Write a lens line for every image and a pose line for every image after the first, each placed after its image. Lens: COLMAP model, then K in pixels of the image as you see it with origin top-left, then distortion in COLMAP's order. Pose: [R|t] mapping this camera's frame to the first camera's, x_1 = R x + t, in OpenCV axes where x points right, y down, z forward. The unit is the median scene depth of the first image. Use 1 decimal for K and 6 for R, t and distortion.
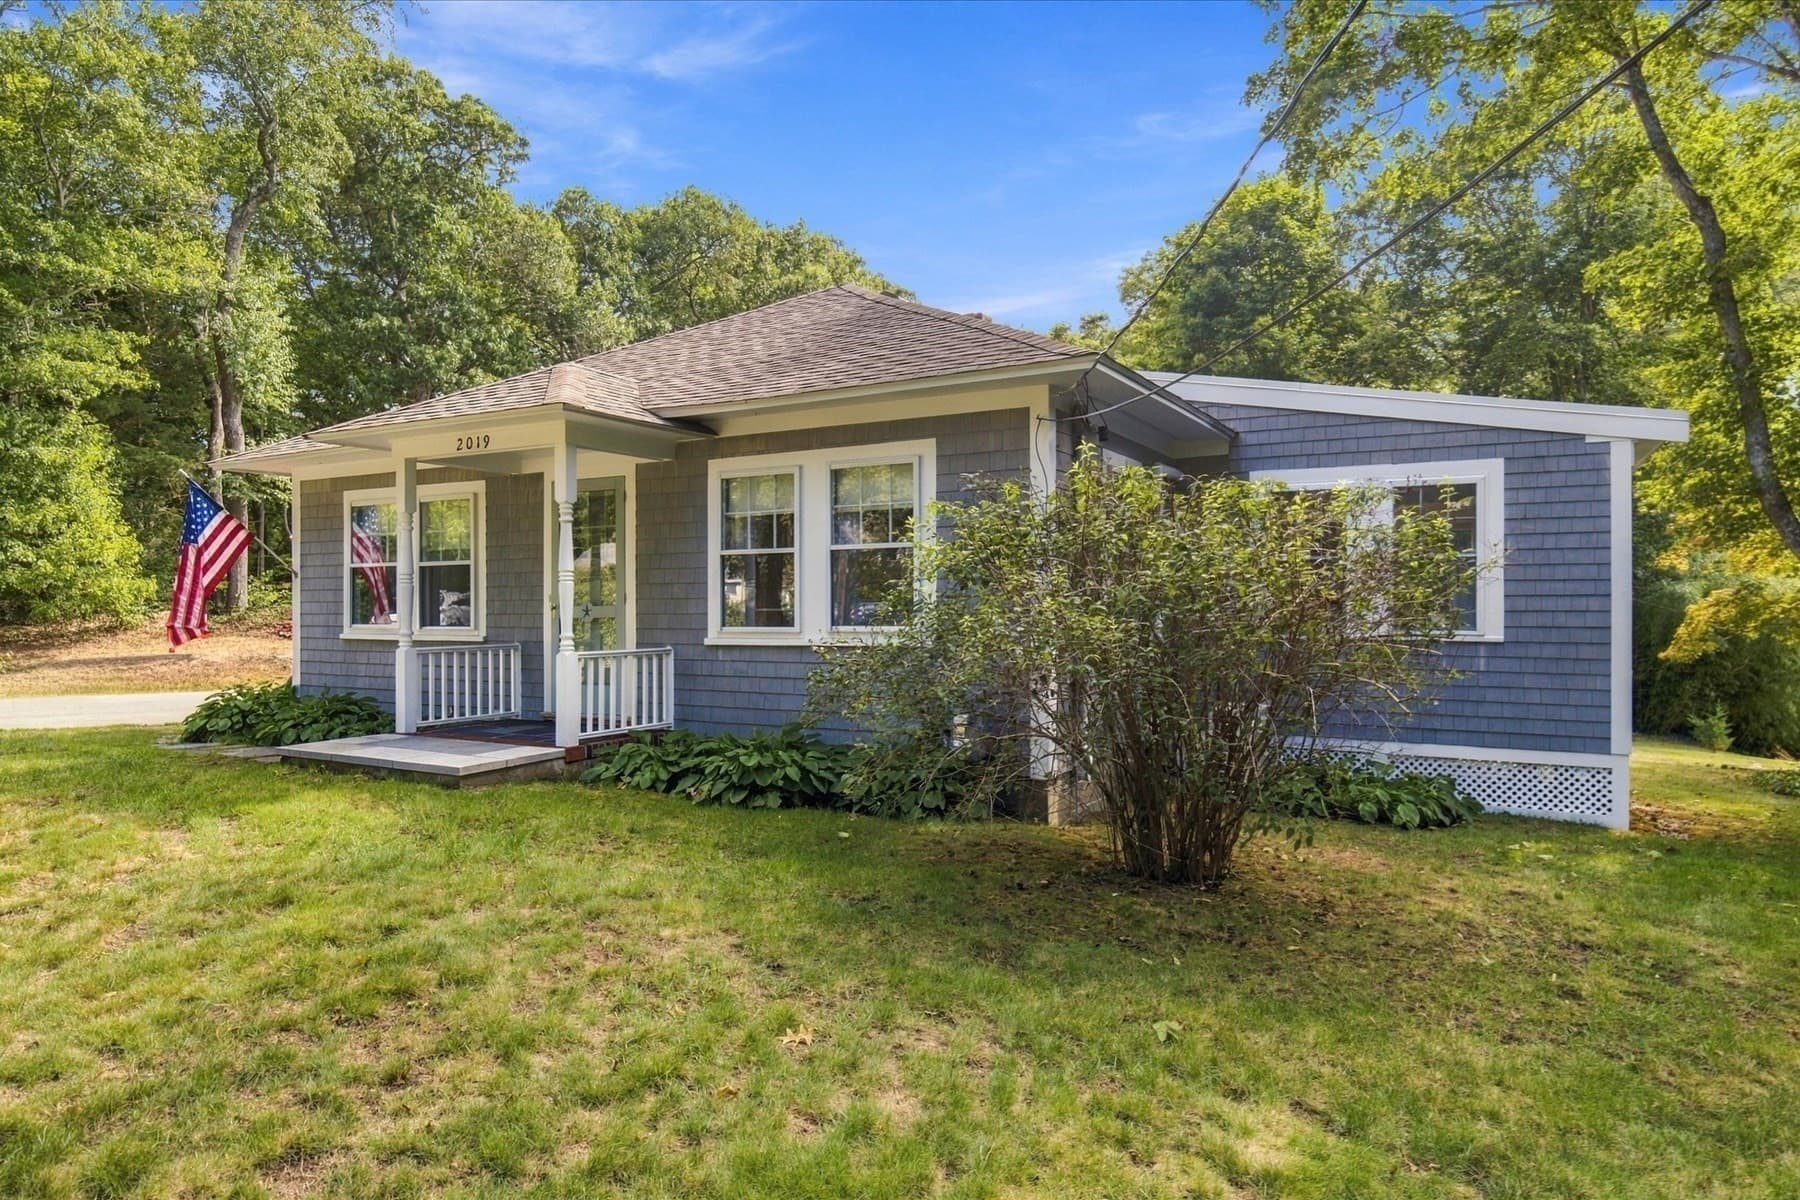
lens RADIAL K [[1083.4, 0, 904.5], [0, 1083.4, 596.5], [0, 0, 1]] dist [0.000351, -0.000421]
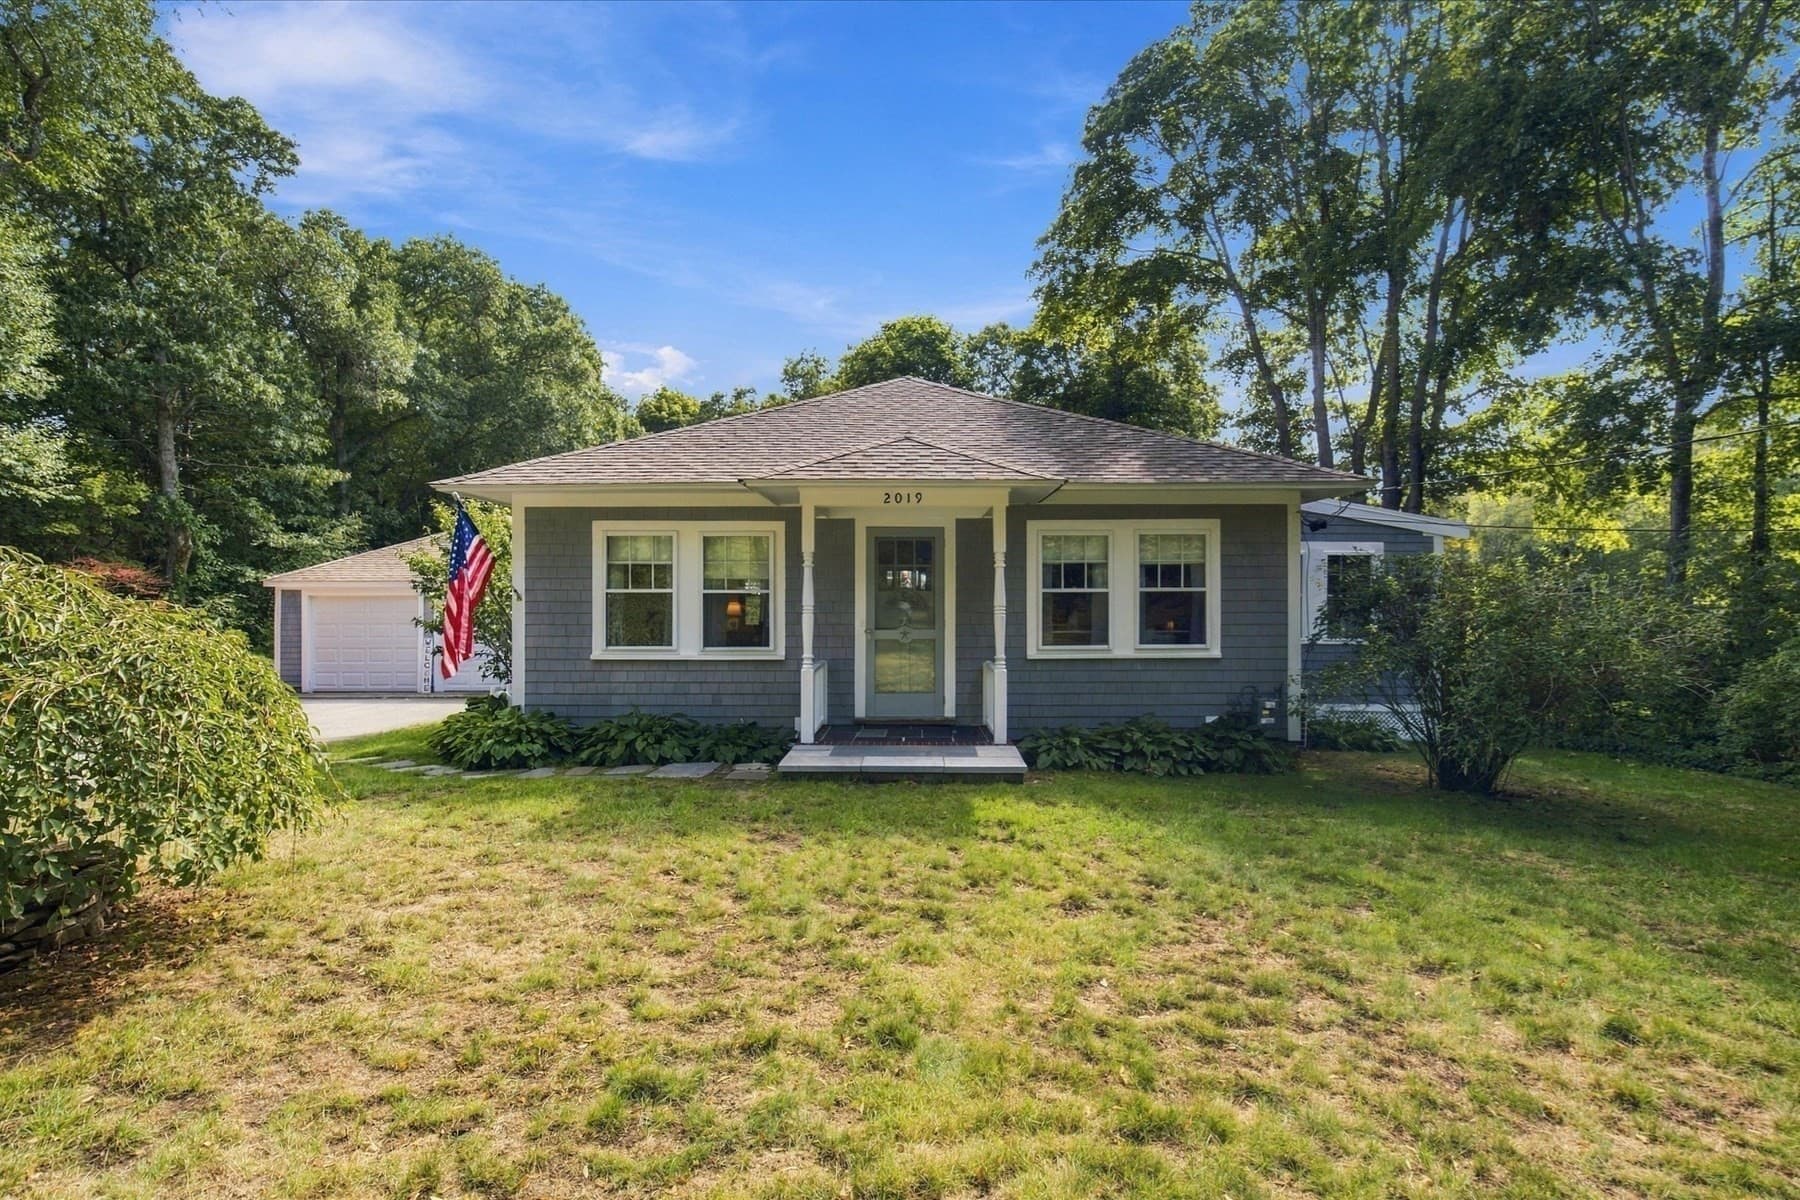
lens RADIAL K [[815.5, 0, 915.2], [0, 815.5, 594.6], [0, 0, 1]] dist [-0.000026, 0.000163]
pose [[0.880805, 0.009118, 0.473391, -0.621821], [-0.007391, 0.999958, -0.005509, -0.022515], [-0.473421, 0.001354, 0.880835, 0.142835]]
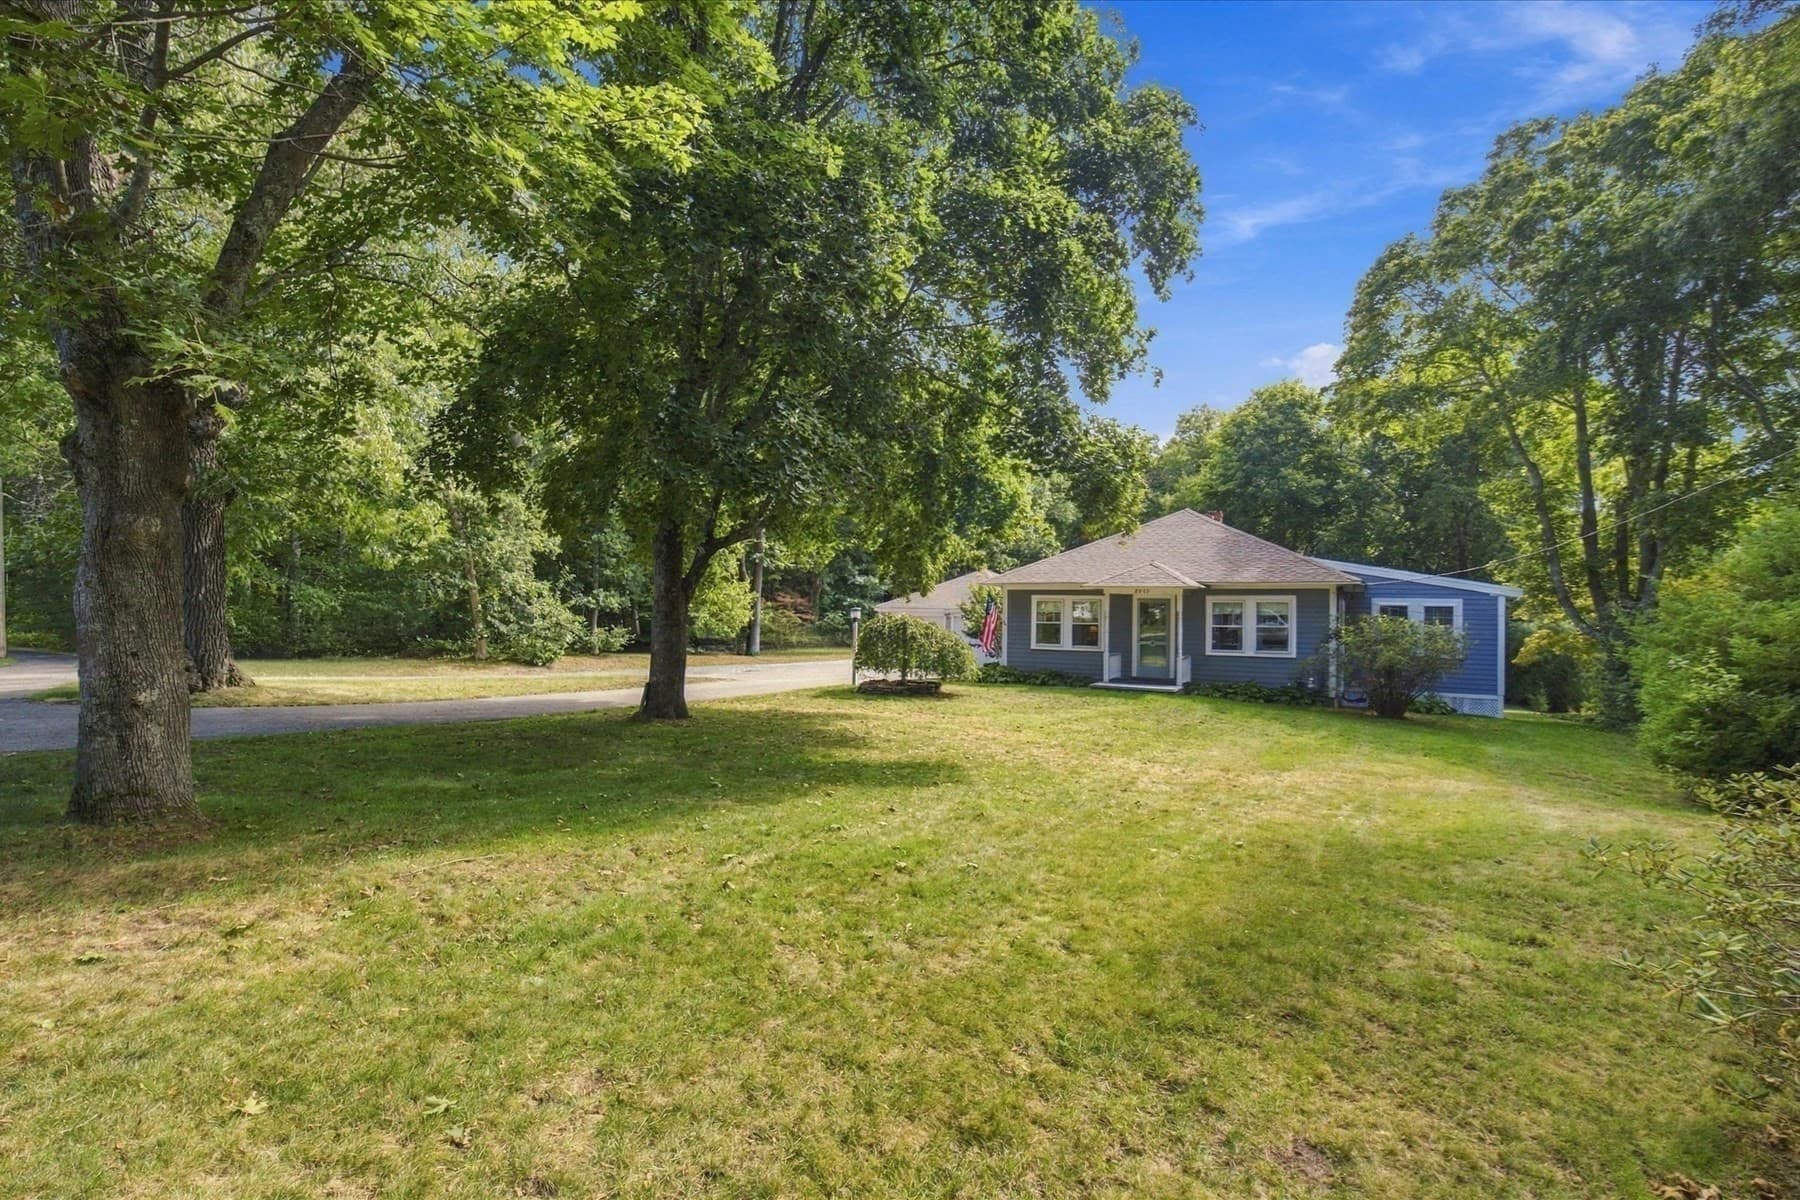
lens RADIAL K [[815.5, 0, 906.1], [0, 815.5, 603.9], [0, 0, 1]] dist [-0.000026, 0.000163]
pose [[0.999441, 0.016592, -0.029018, -0.785135], [-0.016567, 0.999862, 0.001116, -0.073281], [0.029033, -0.000634, 0.999578, -1.115145]]
